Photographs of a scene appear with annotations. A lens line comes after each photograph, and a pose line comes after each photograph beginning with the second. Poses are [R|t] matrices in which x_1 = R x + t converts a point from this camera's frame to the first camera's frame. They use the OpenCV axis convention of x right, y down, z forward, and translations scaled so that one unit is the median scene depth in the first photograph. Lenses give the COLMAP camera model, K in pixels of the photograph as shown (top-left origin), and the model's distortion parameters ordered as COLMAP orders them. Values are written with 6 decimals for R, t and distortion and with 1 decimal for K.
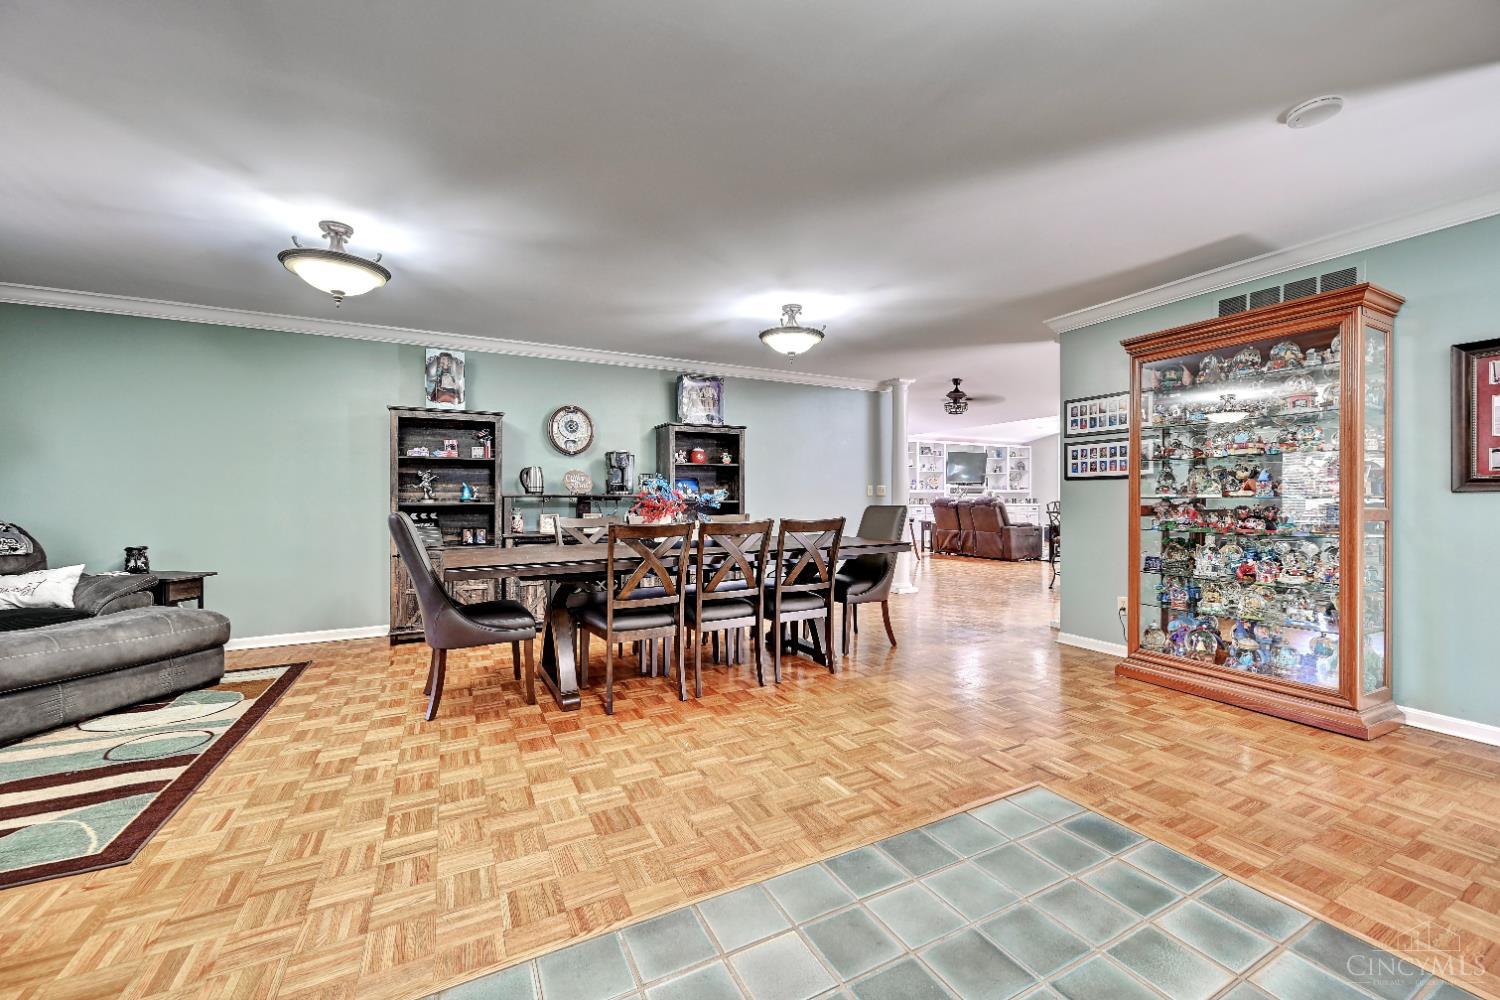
lens RADIAL K [[586.3, 0, 745.4], [0, 586.3, 500.8], [0, 0, 1]] dist [-0.002208, 0.000753]
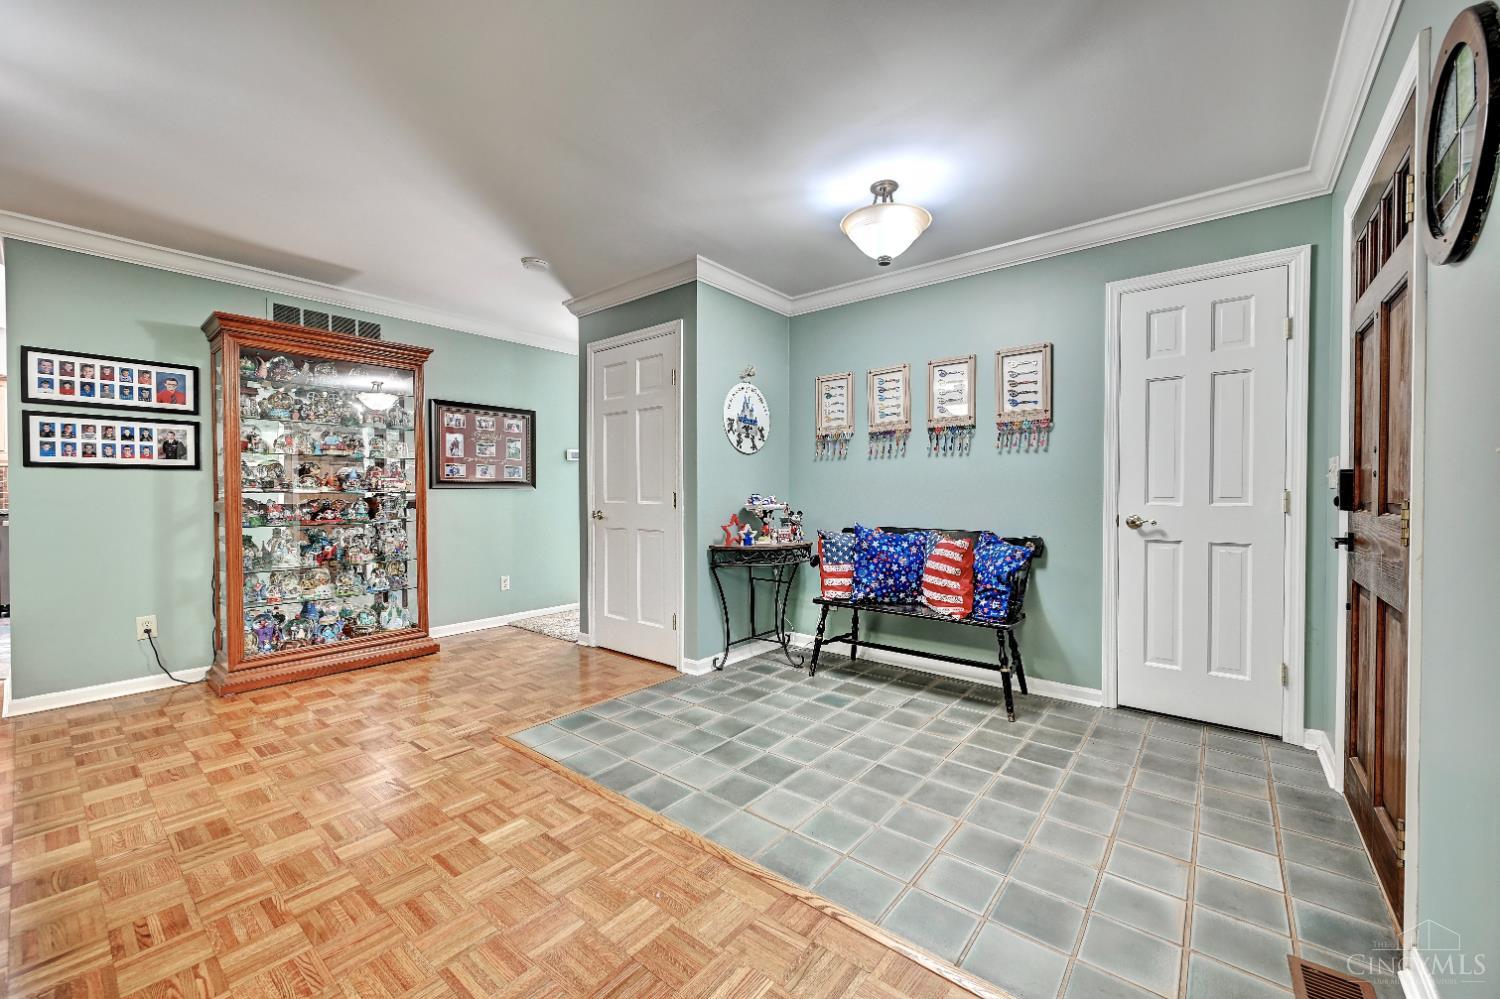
lens RADIAL K [[586.3, 0, 754.8], [0, 586.3, 498.7], [0, 0, 1]] dist [-0.002208, 0.000753]
pose [[-0.409909, -0.009833, 0.912074, -0.546605], [0.006623, 0.999883, 0.013757, -0.003233], [-0.912102, 0.011680, -0.409796, 0.721941]]
